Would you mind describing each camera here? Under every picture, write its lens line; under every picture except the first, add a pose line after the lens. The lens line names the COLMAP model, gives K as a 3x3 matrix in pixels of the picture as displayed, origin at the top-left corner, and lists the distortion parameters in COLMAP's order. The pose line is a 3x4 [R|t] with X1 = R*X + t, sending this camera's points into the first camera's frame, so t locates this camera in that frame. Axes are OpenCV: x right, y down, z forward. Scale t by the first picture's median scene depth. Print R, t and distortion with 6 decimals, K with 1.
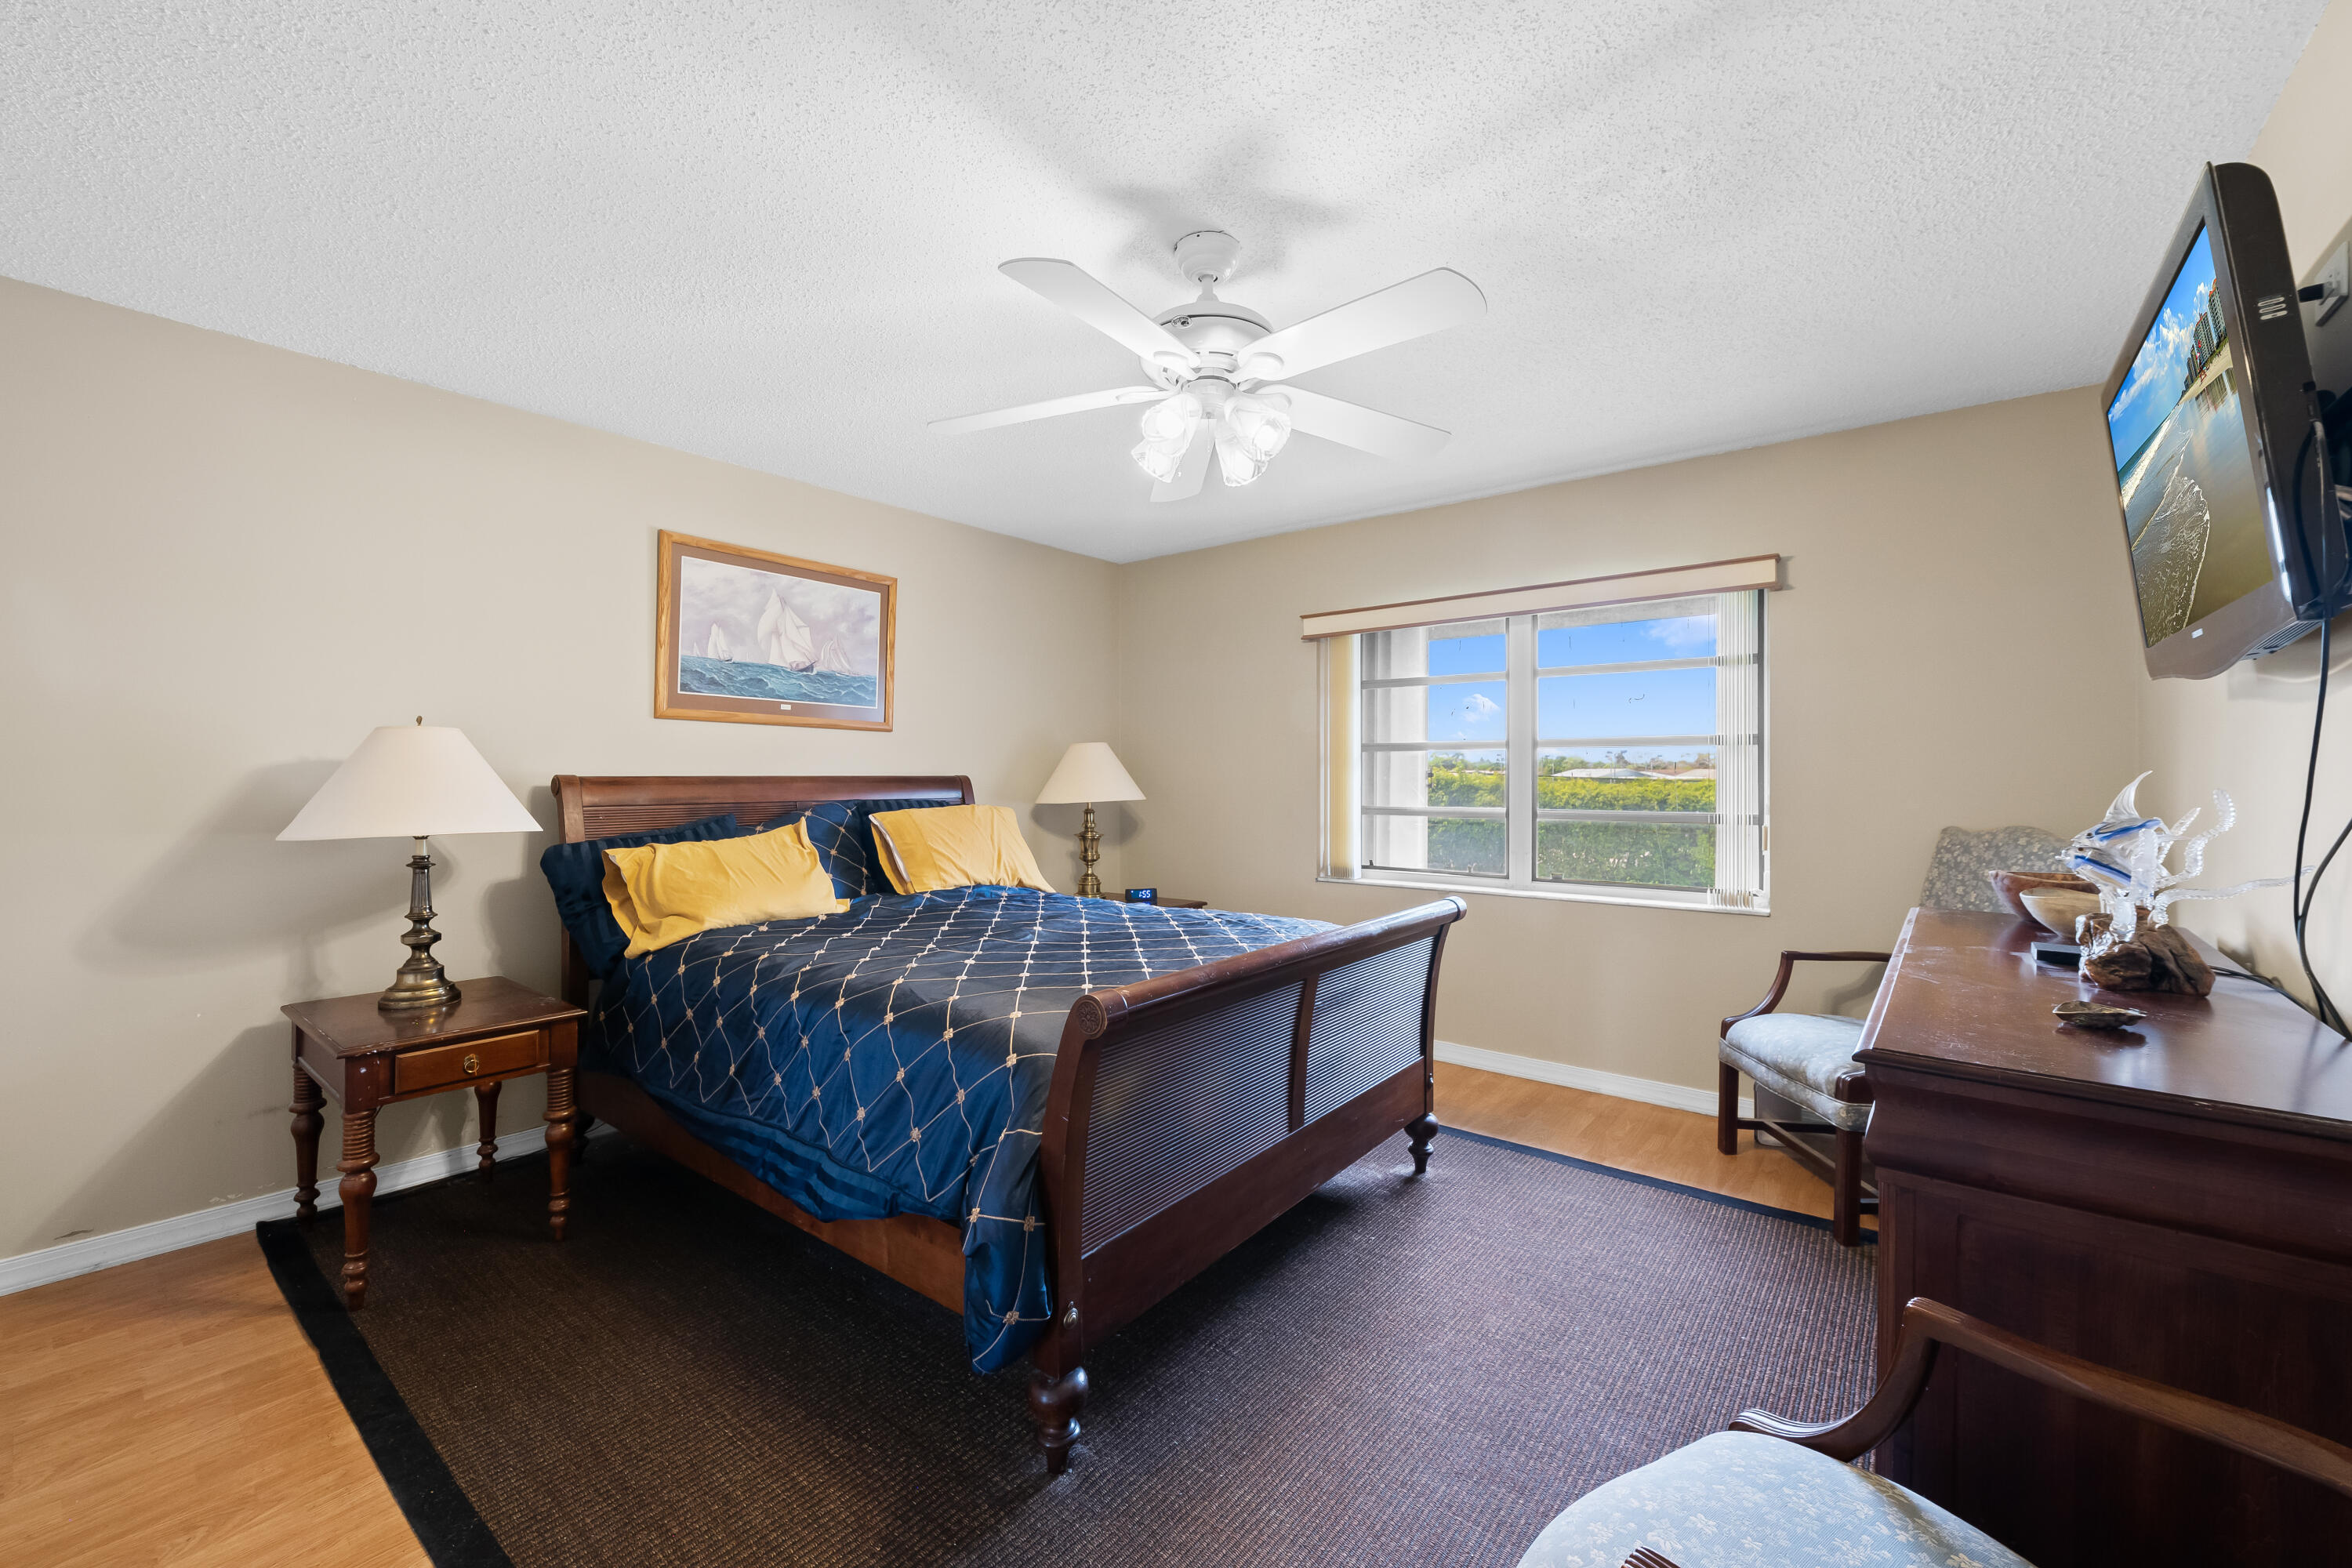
lens RADIAL K [[915.5, 0, 1186.3], [0, 915.5, 799.4], [0, 0, 1]] dist [-0.009676, -0.000086]
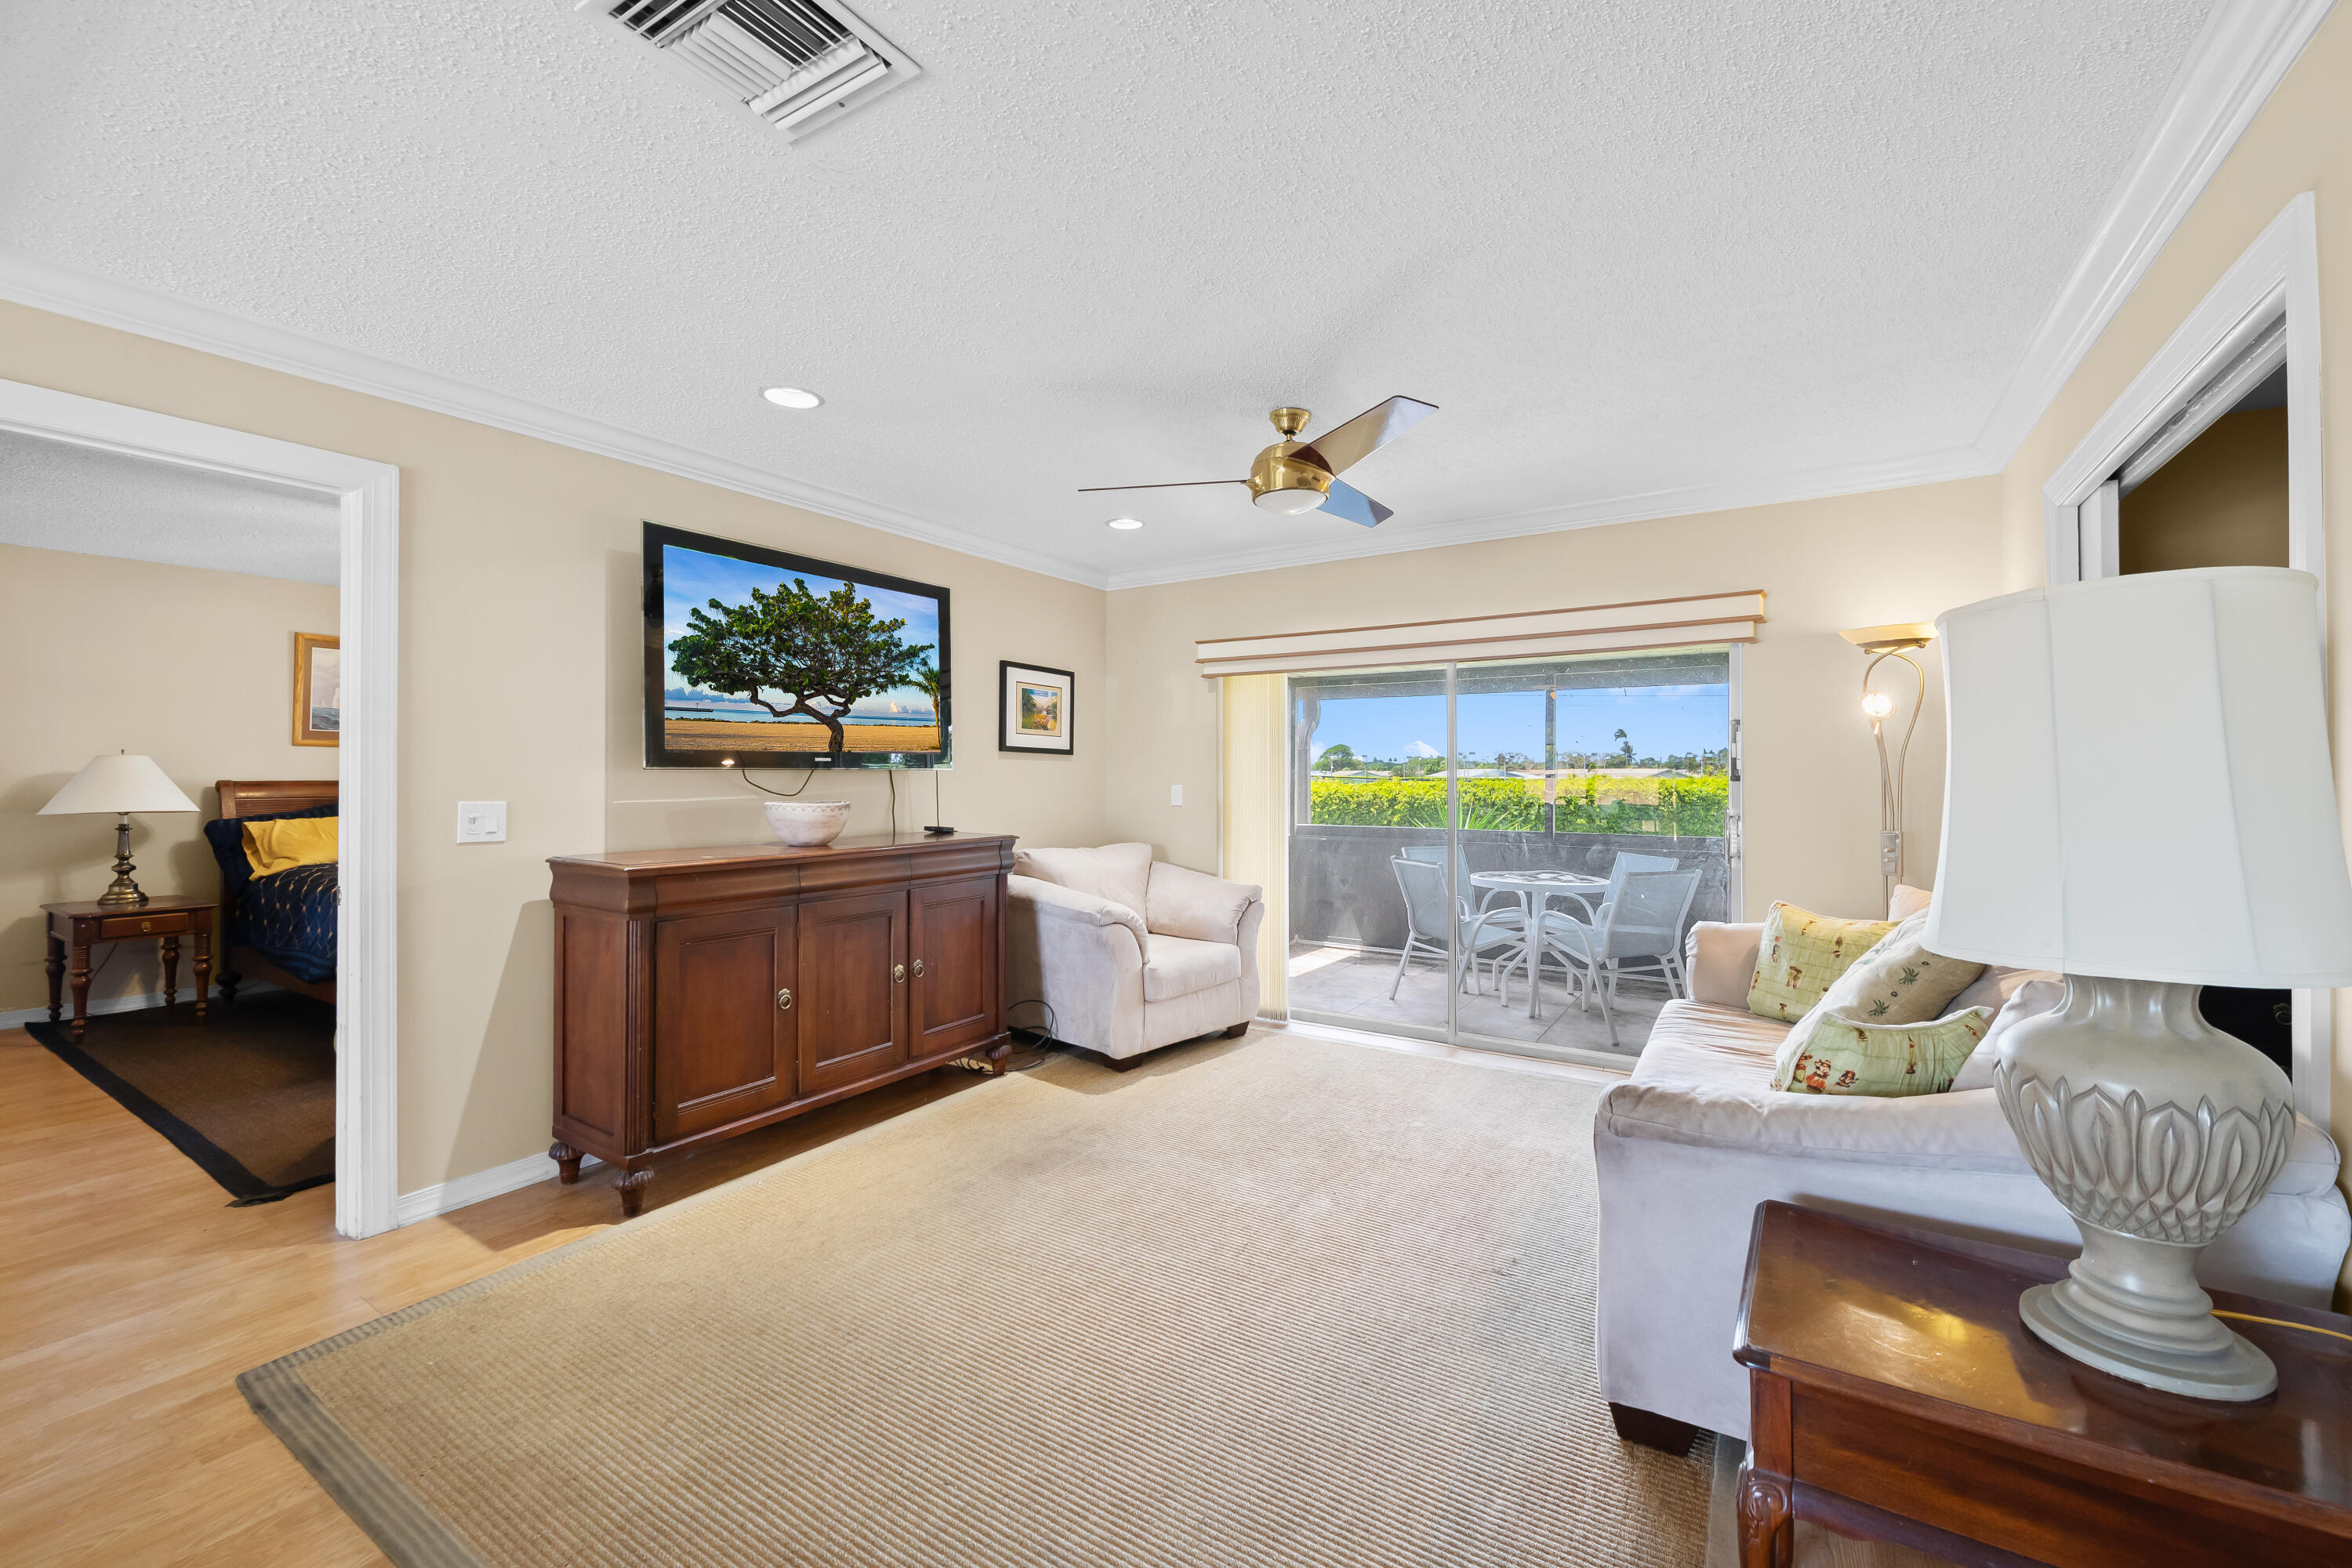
lens RADIAL K [[915.5, 0, 1159.6], [0, 915.5, 798.8], [0, 0, 1]] dist [-0.009676, -0.000086]
pose [[0.994653, -0.003597, 0.103213, 1.003346], [0.004247, 0.999972, -0.006082, 0.029246], [-0.103189, 0.006488, 0.994641, -0.987035]]
